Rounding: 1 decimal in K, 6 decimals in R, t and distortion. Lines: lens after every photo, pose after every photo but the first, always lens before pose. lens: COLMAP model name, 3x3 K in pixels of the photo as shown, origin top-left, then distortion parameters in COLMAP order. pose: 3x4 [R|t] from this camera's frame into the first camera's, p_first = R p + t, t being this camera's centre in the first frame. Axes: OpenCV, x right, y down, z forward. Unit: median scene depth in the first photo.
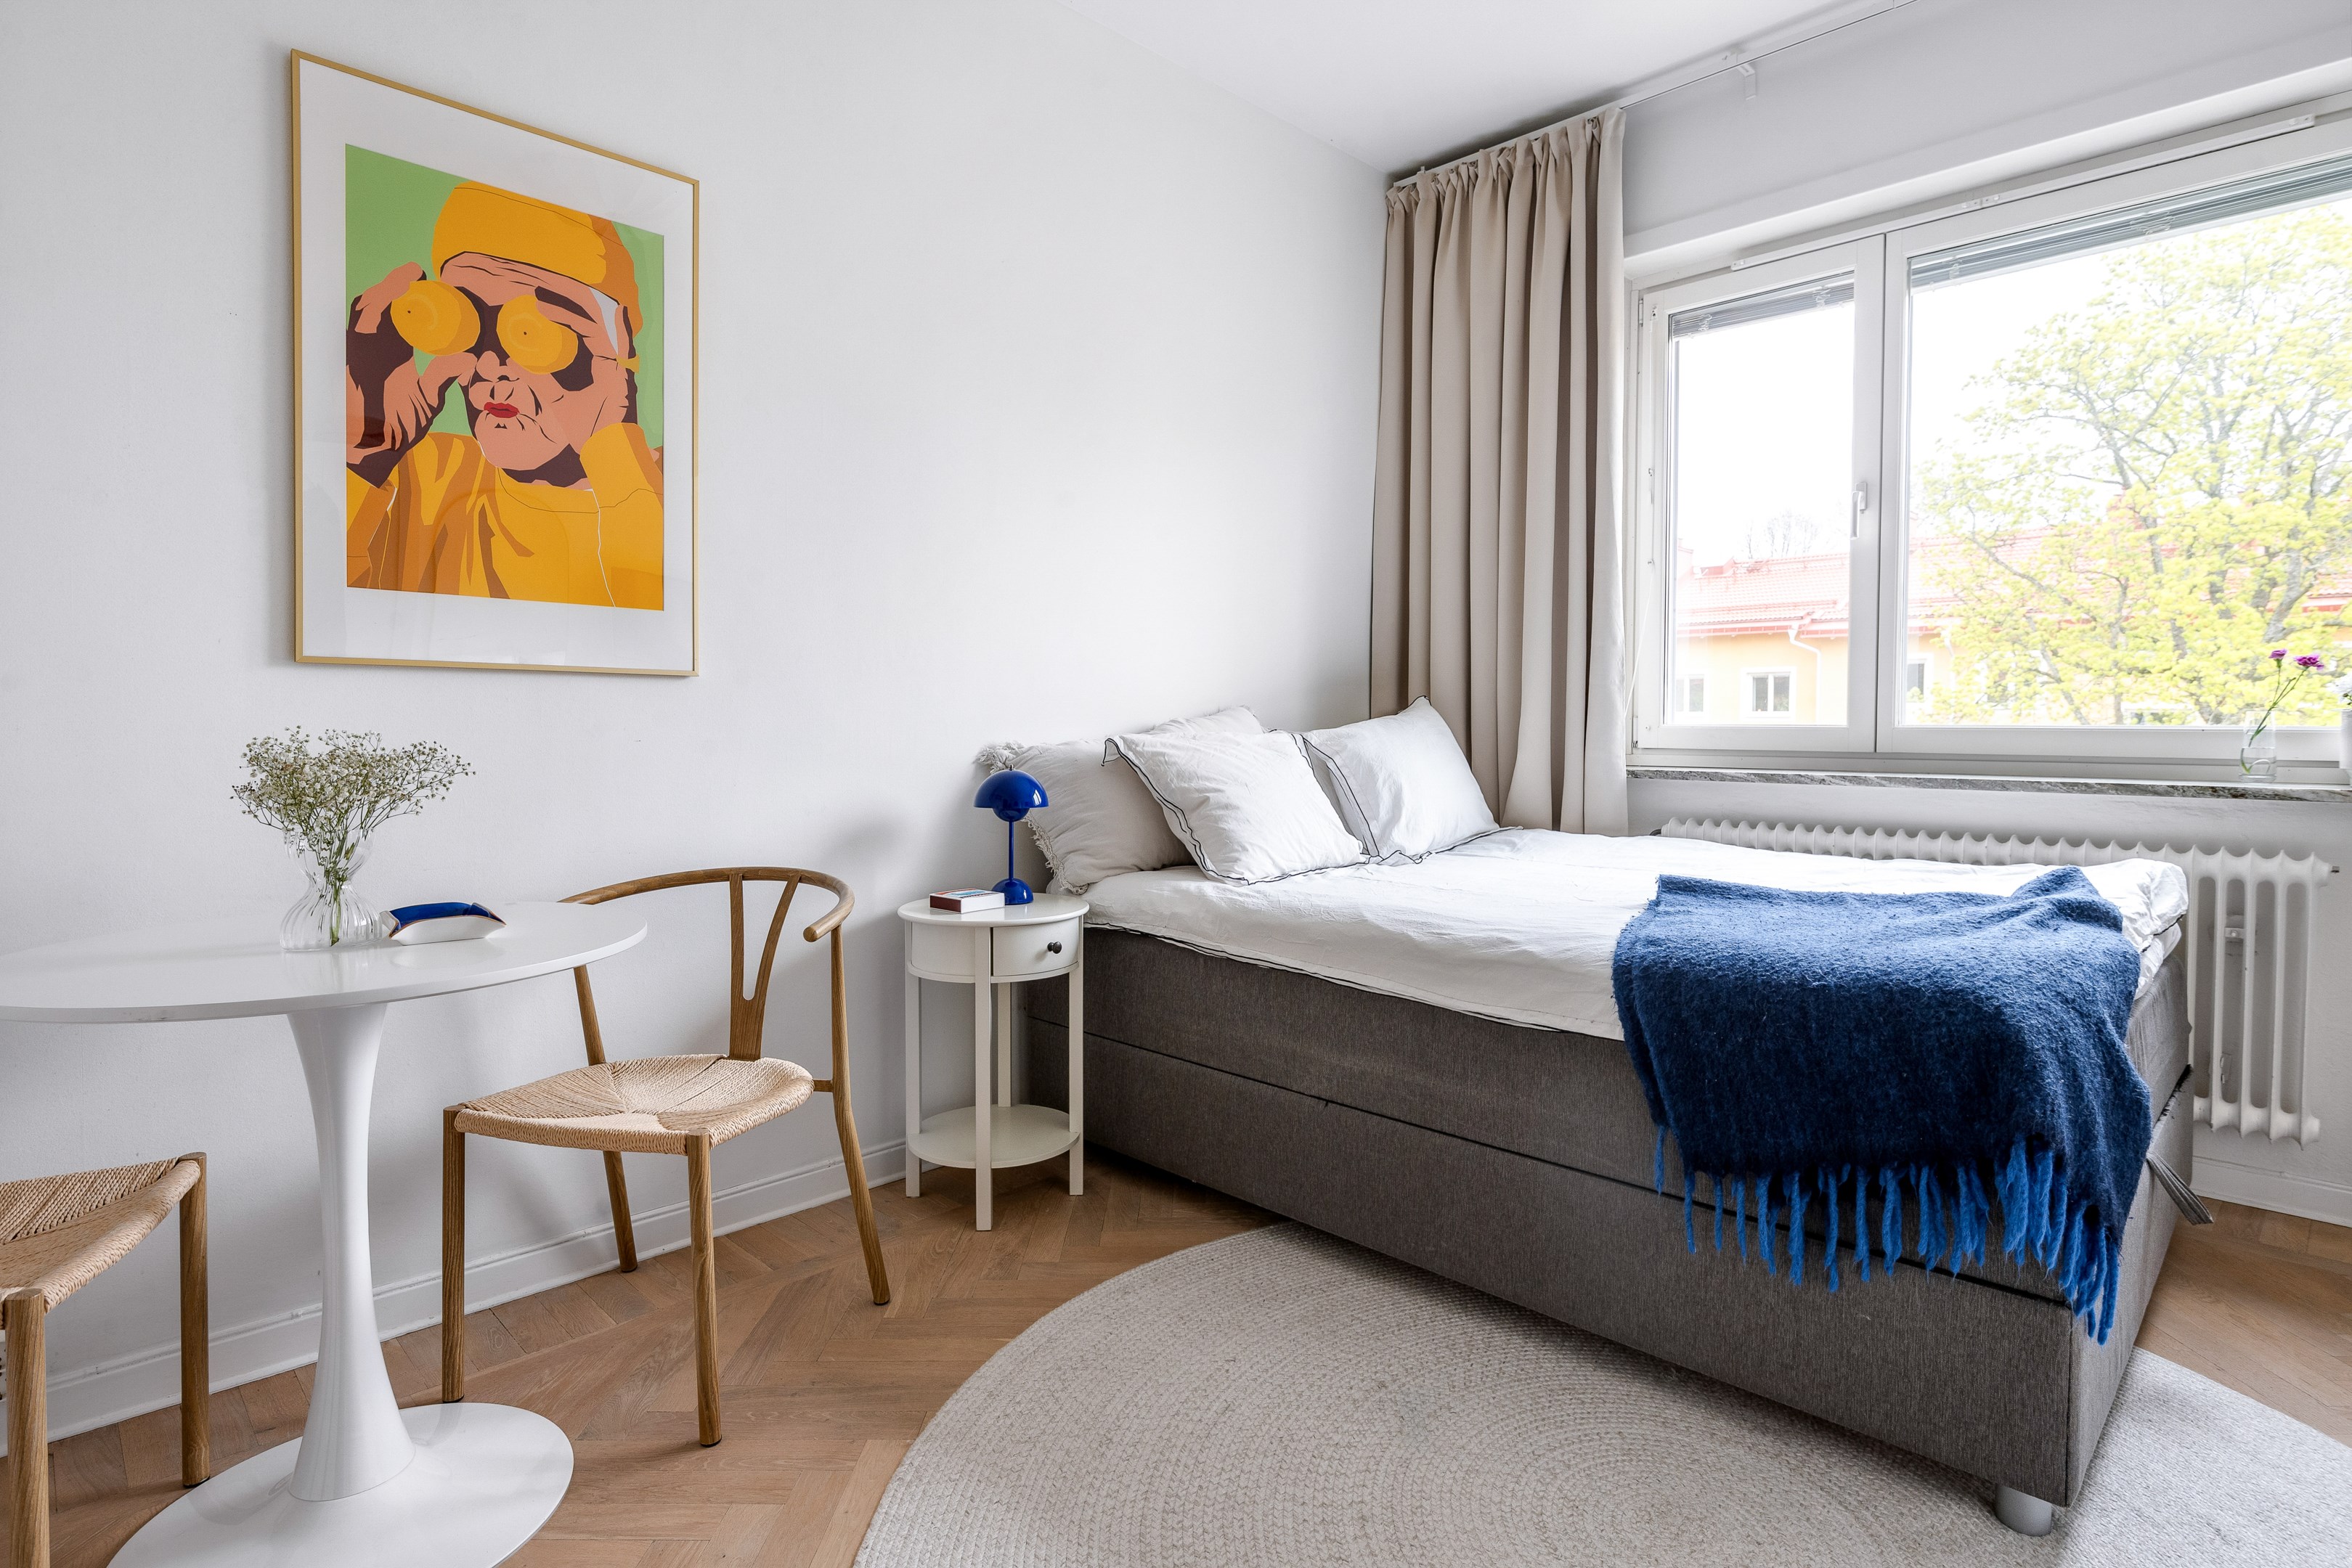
lens RADIAL K [[1214.7, 0, 1122.0], [0, 1214.7, 765.4], [0, 0, 1]] dist [-0.004552, -0.003006]
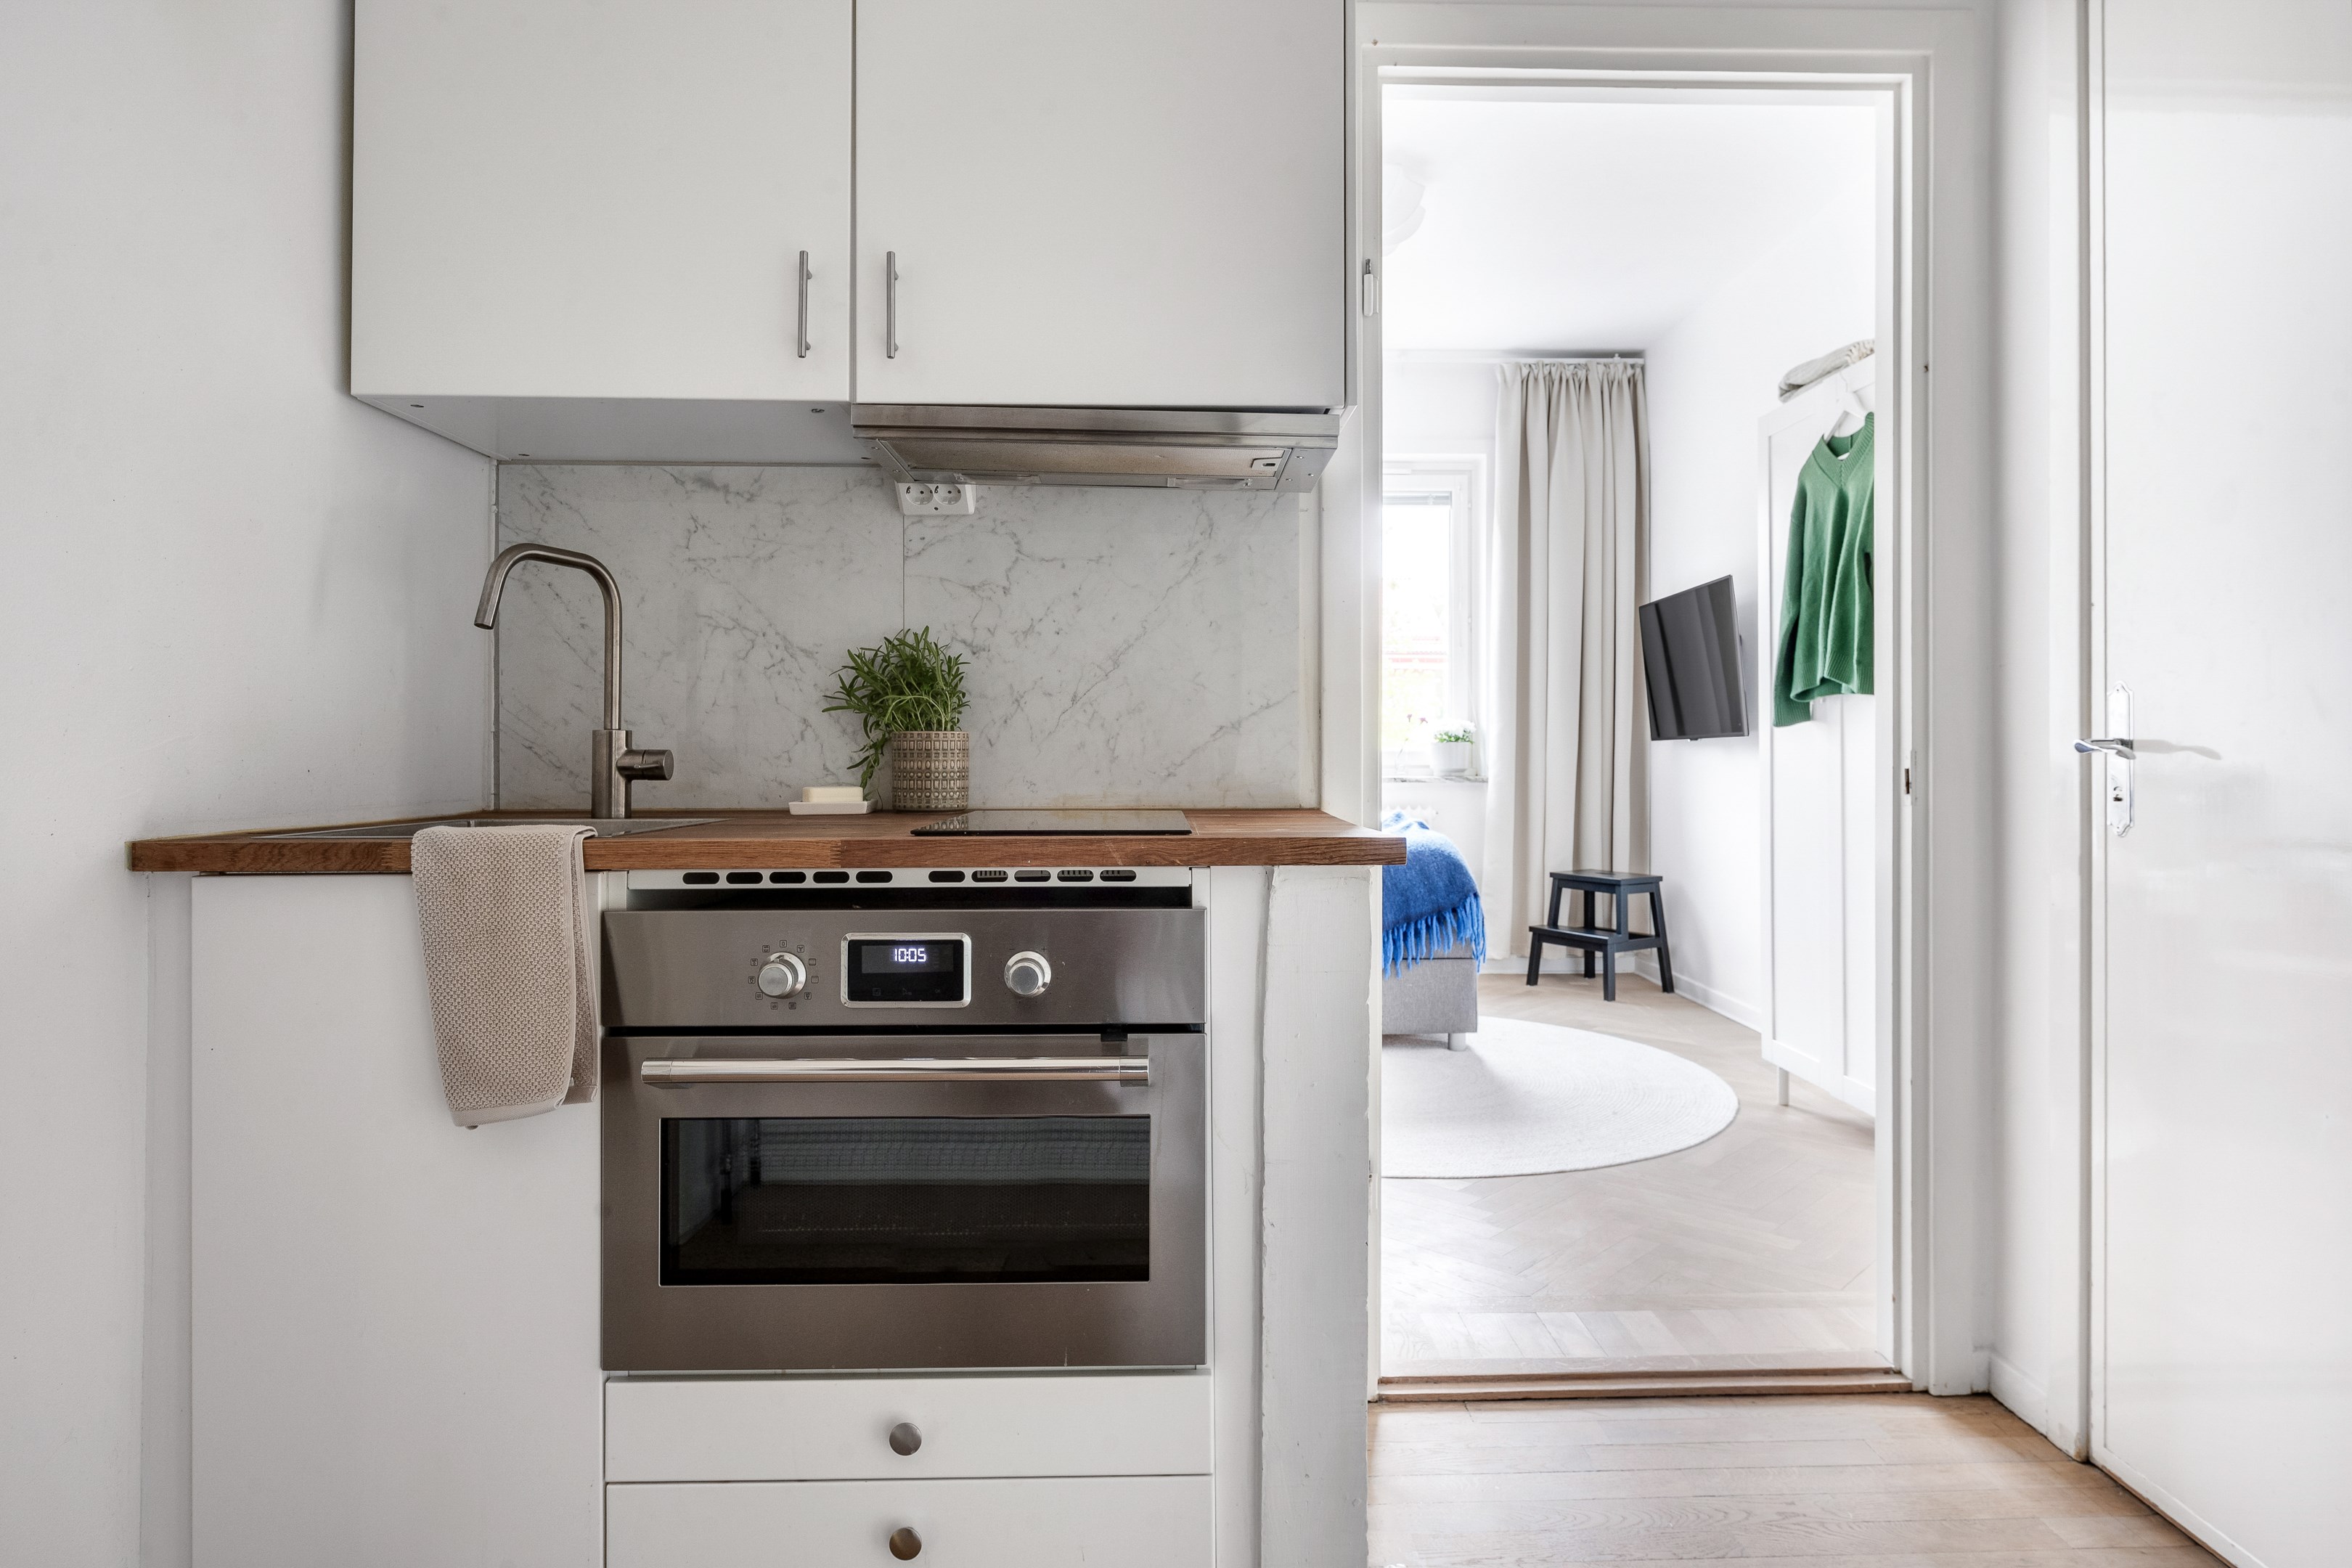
lens RADIAL K [[1329.4, 0, 1217.6], [0, 1329.4, 751.2], [0, 0, 1]] dist [-0.008476, -0.004586]
pose [[0.674195, -0.003019, 0.738547, -0.961748], [0.029307, 0.999313, -0.022668, 0.014072], [-0.737971, 0.036927, 0.673821, -0.325906]]
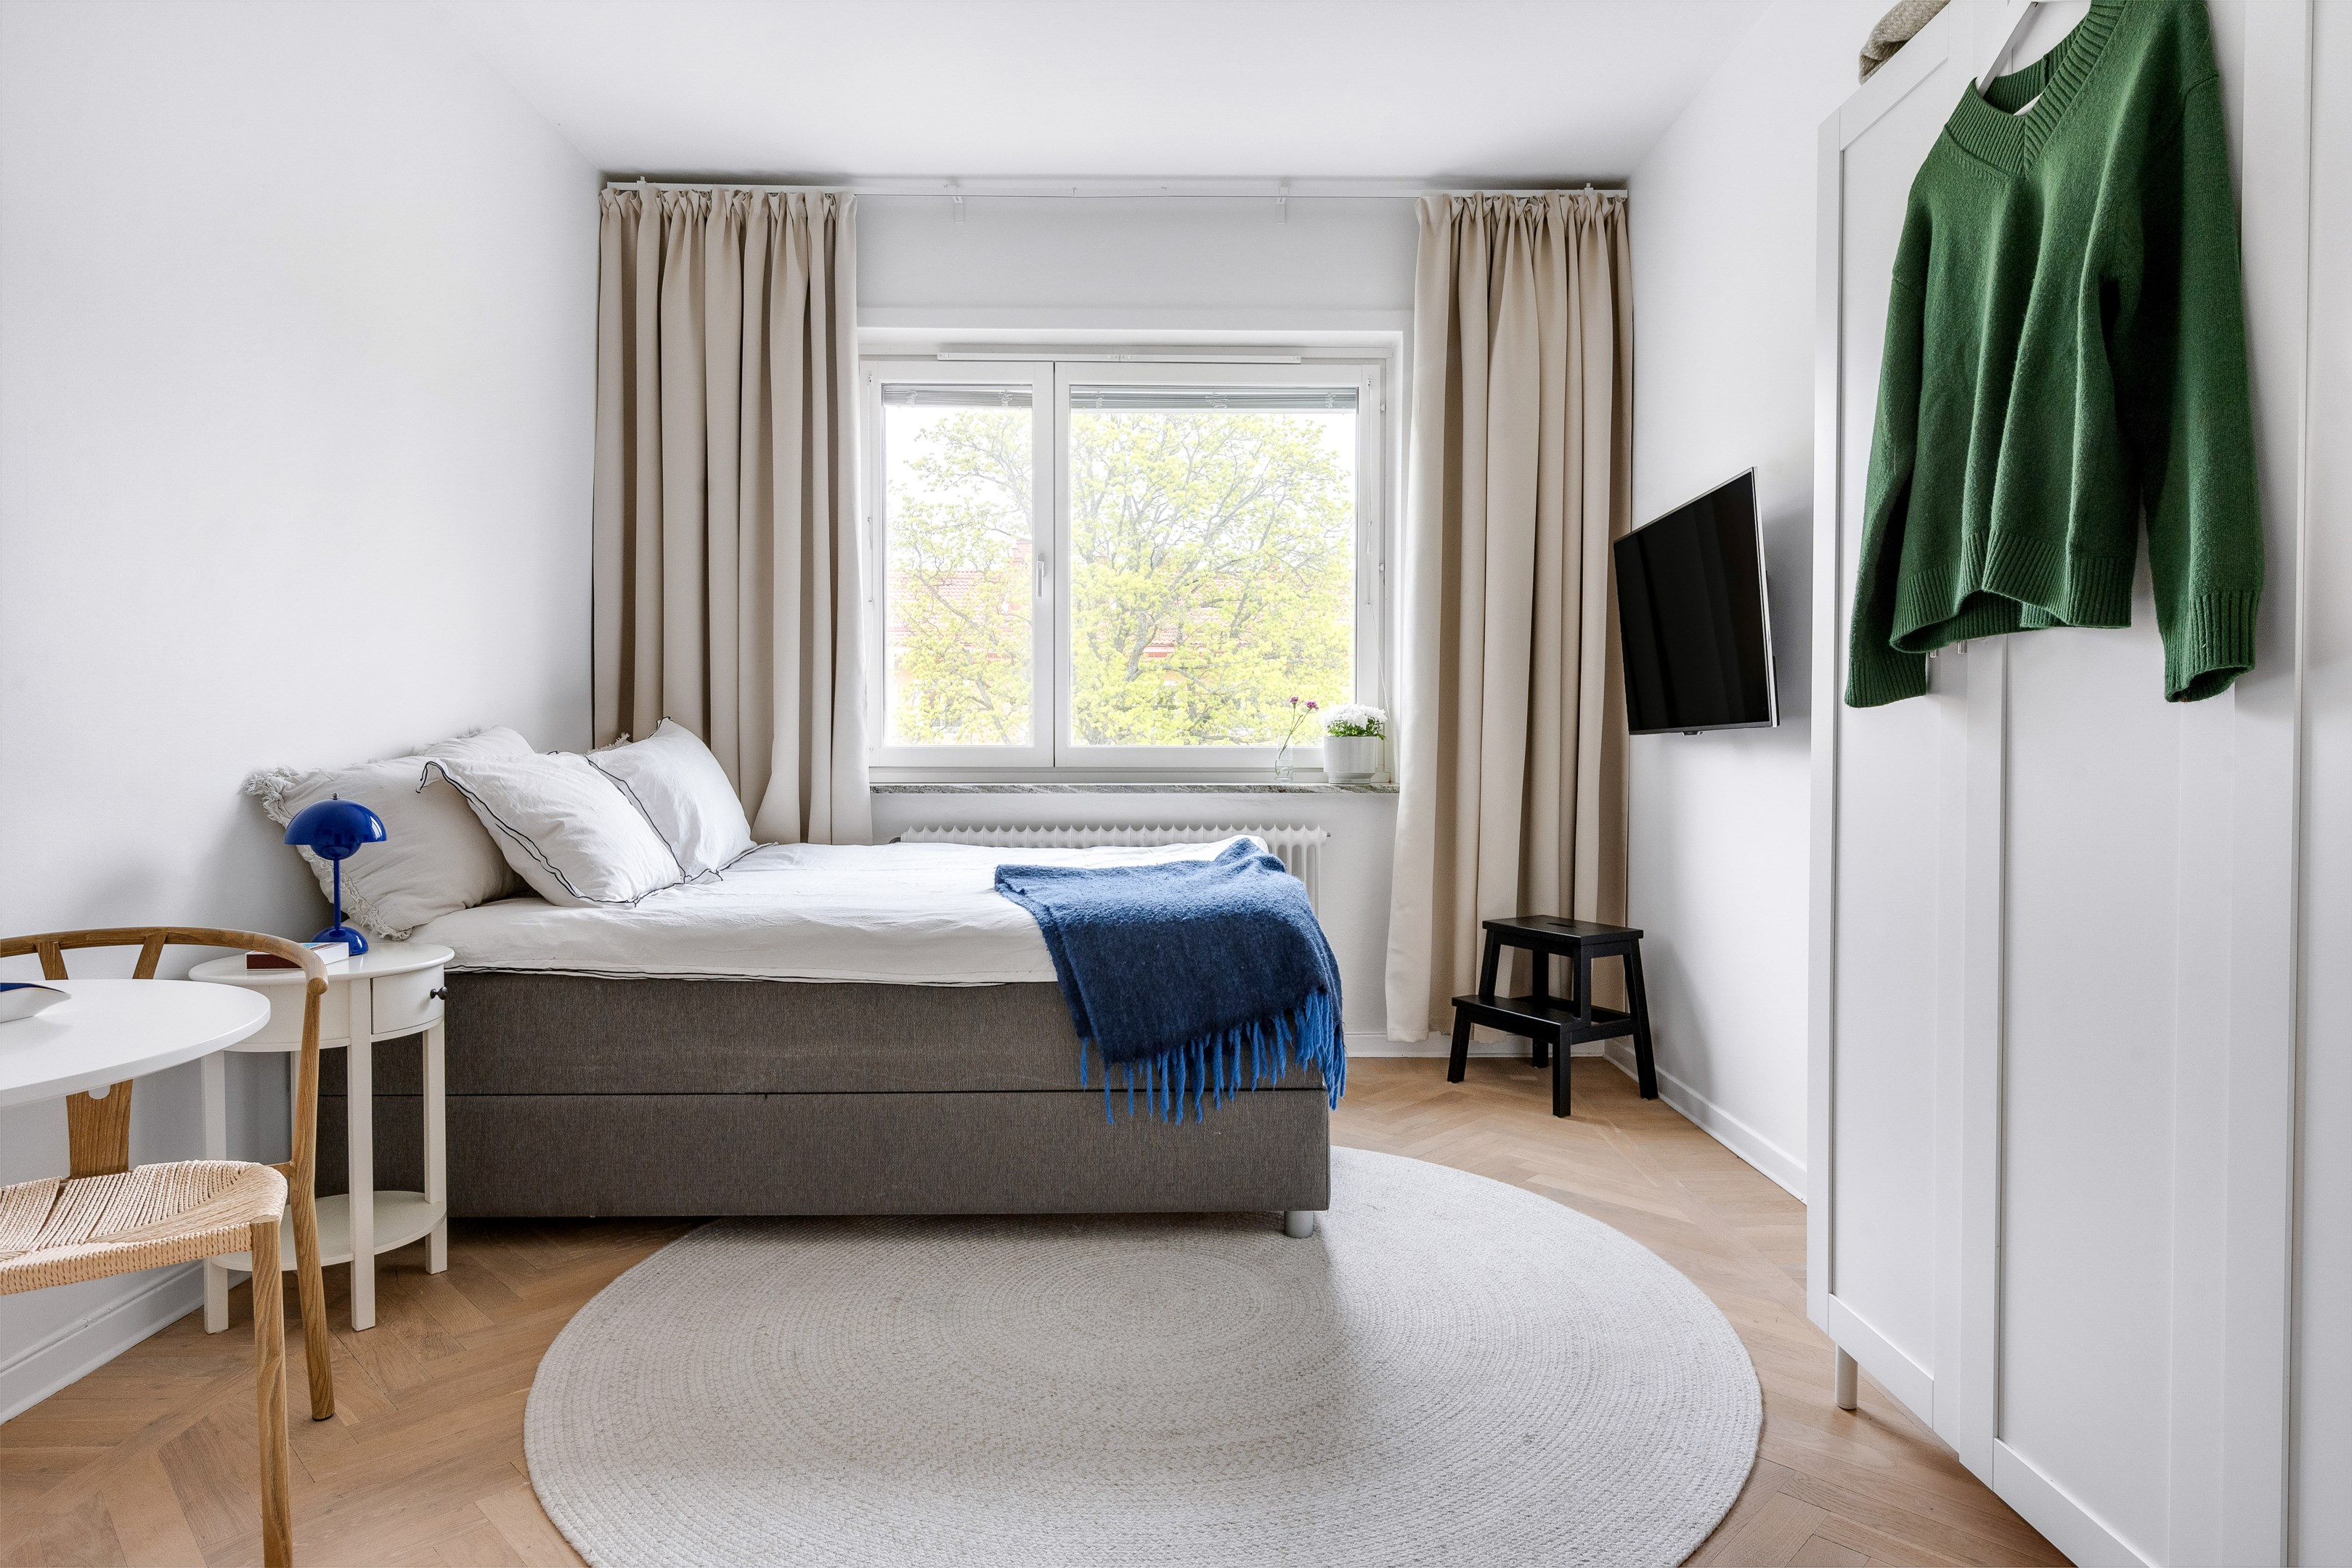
lens RADIAL K [[1329.2, 0, 1187.7], [0, 1329.2, 786.8], [0, 0, 1]] dist [-0.008476, -0.004586]
pose [[0.688601, -0.023602, 0.724757, -0.355413], [0.026013, 0.999631, 0.007838, 0.003291], [-0.724674, 0.013456, 0.688960, -0.075574]]
